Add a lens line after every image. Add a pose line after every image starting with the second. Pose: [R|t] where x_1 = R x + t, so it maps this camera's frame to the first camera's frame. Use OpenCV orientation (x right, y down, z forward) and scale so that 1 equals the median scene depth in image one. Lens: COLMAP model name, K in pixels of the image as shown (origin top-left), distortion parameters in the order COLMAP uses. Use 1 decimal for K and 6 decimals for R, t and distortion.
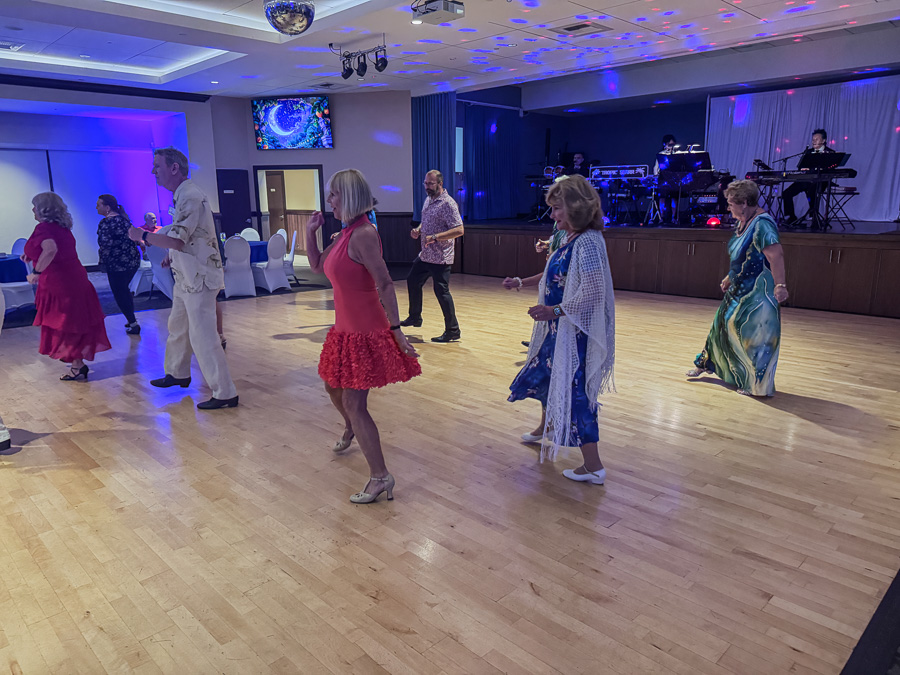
lens RADIAL K [[621.0, 0, 440.5], [0, 621.0, 317.2], [0, 0, 1]] dist [0.041105, -0.038486]
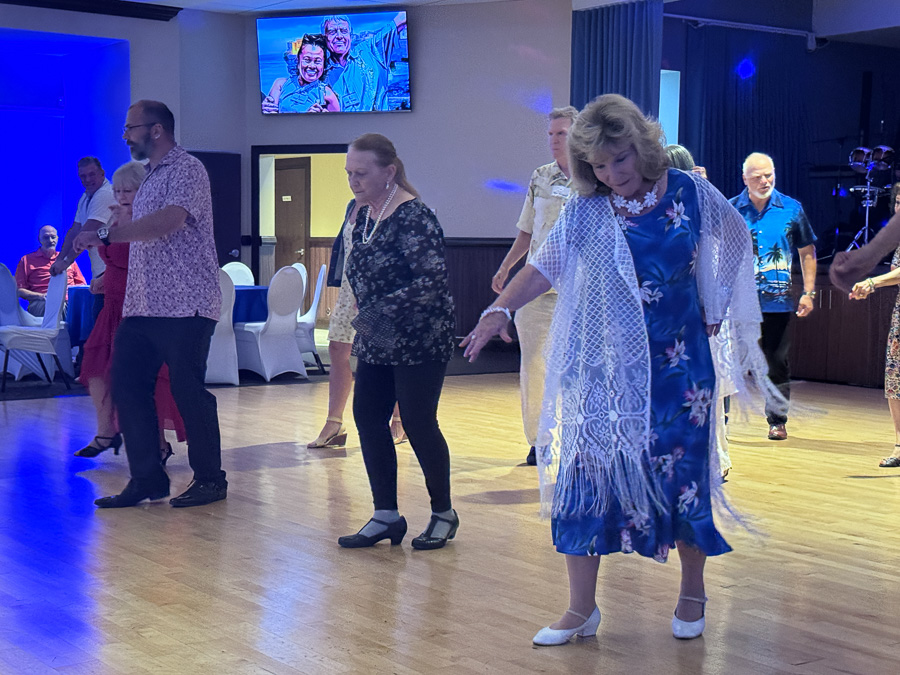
lens RADIAL K [[1644.0, 0, 455.9], [0, 1644.0, 322.0], [0, 0, 1]] dist [0.251349, 0.000000]
pose [[0.988400, 0.025348, -0.149744, 0.070125], [-0.050075, 0.985229, -0.163754, 0.116831], [0.143381, 0.169353, 0.975070, -0.268132]]
